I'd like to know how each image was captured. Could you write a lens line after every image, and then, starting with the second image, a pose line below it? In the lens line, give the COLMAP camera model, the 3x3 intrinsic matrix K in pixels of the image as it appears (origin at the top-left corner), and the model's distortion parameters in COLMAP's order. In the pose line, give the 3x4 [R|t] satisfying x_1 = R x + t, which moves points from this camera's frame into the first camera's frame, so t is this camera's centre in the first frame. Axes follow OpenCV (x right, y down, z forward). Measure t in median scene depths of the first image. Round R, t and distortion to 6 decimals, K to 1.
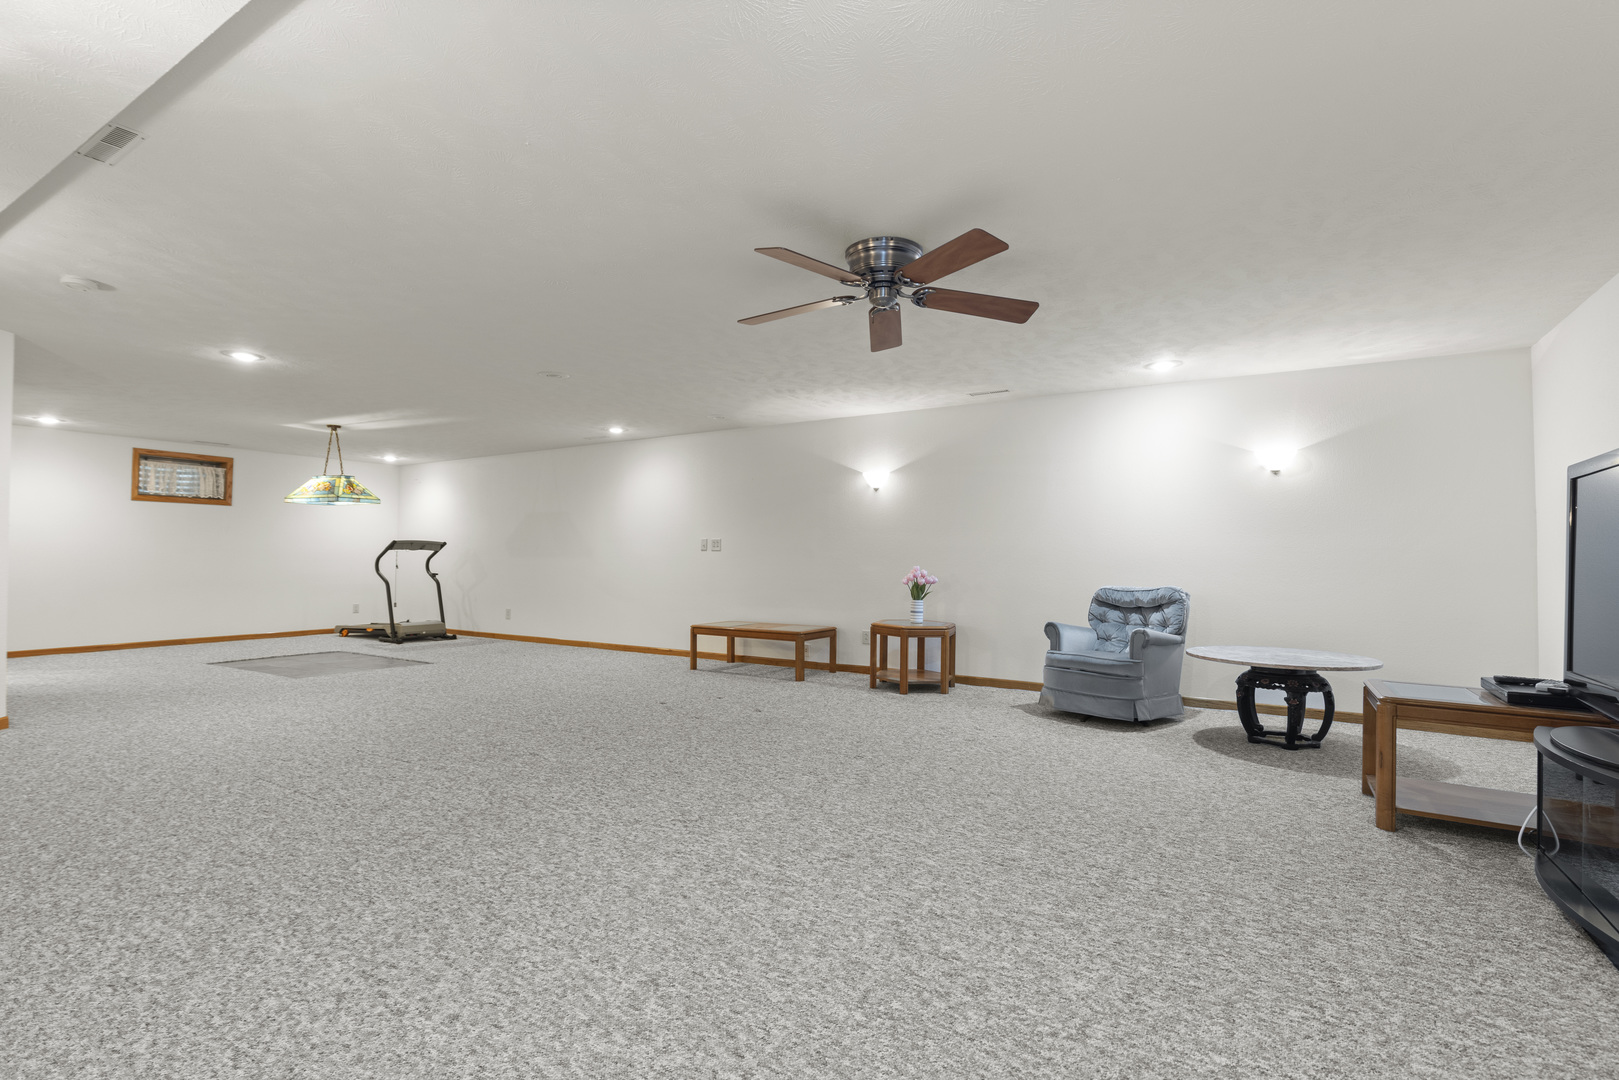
lens RADIAL K [[744.8, 0, 801.0], [0, 744.8, 540.5], [0, 0, 1]] dist [-0.001180, -0.000490]
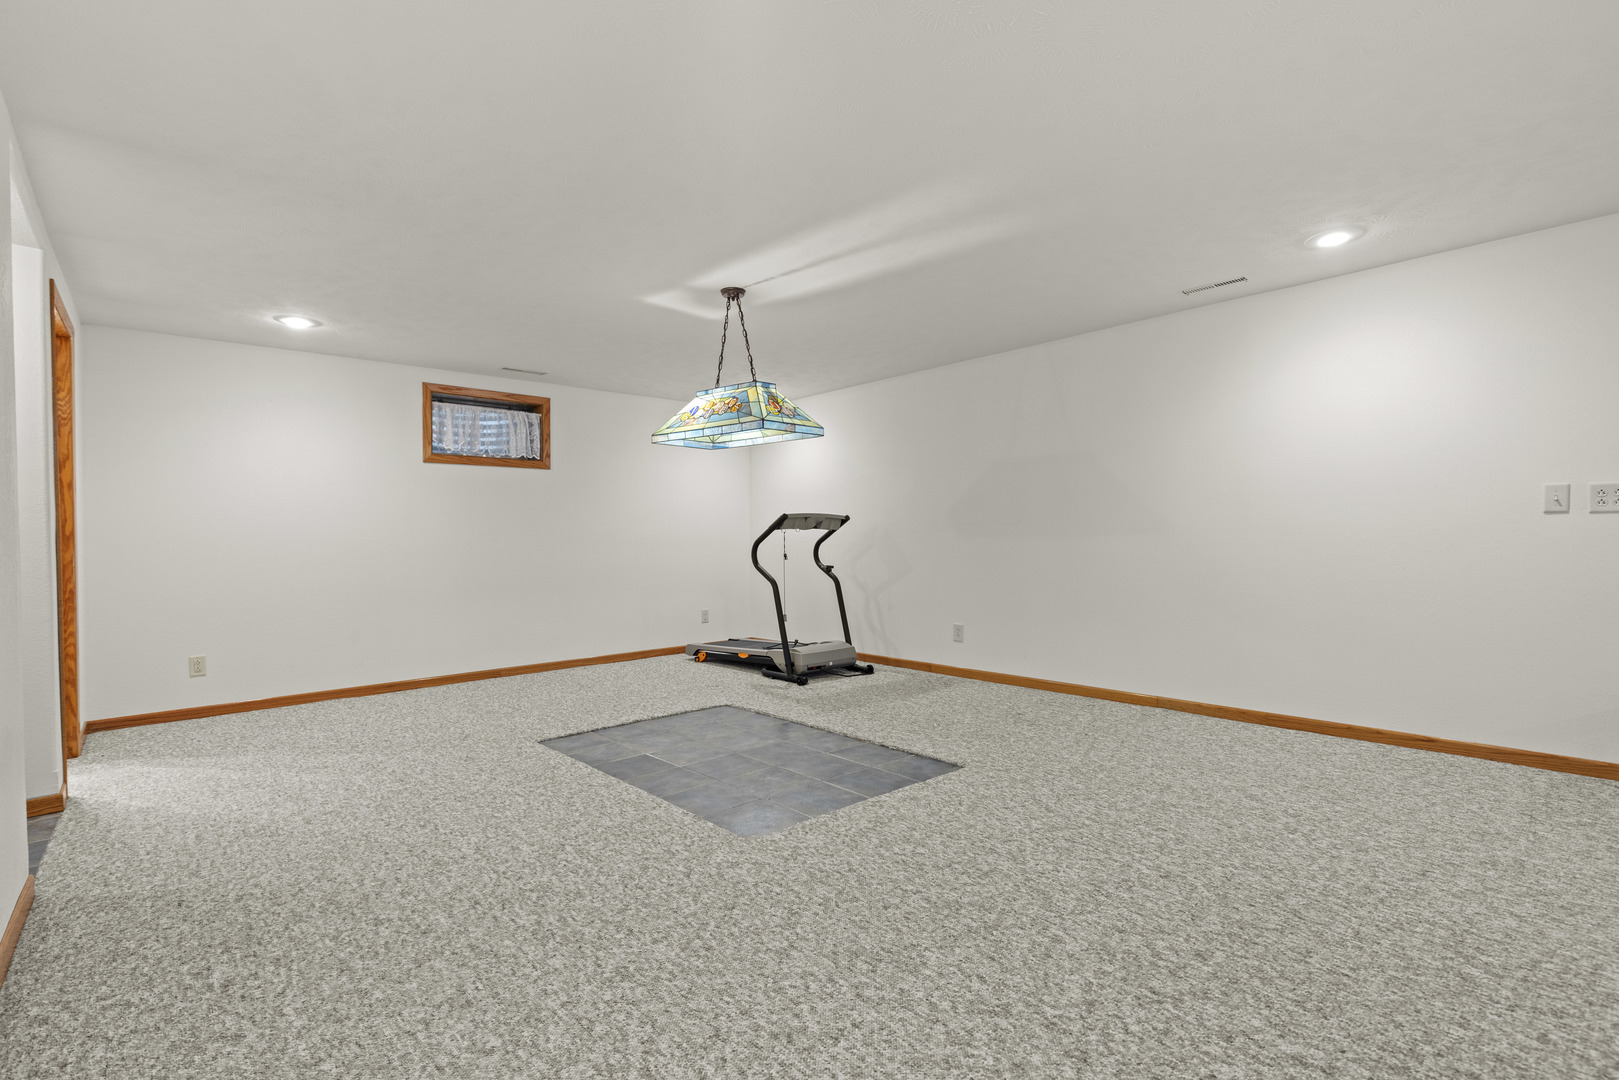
lens RADIAL K [[744.8, 0, 817.1], [0, 744.8, 544.4], [0, 0, 1]] dist [-0.001180, -0.000490]
pose [[0.963165, -0.016146, -0.268424, -0.357942], [0.025331, 0.999205, 0.030788, 0.006845], [0.267714, -0.036453, 0.962809, 0.419422]]
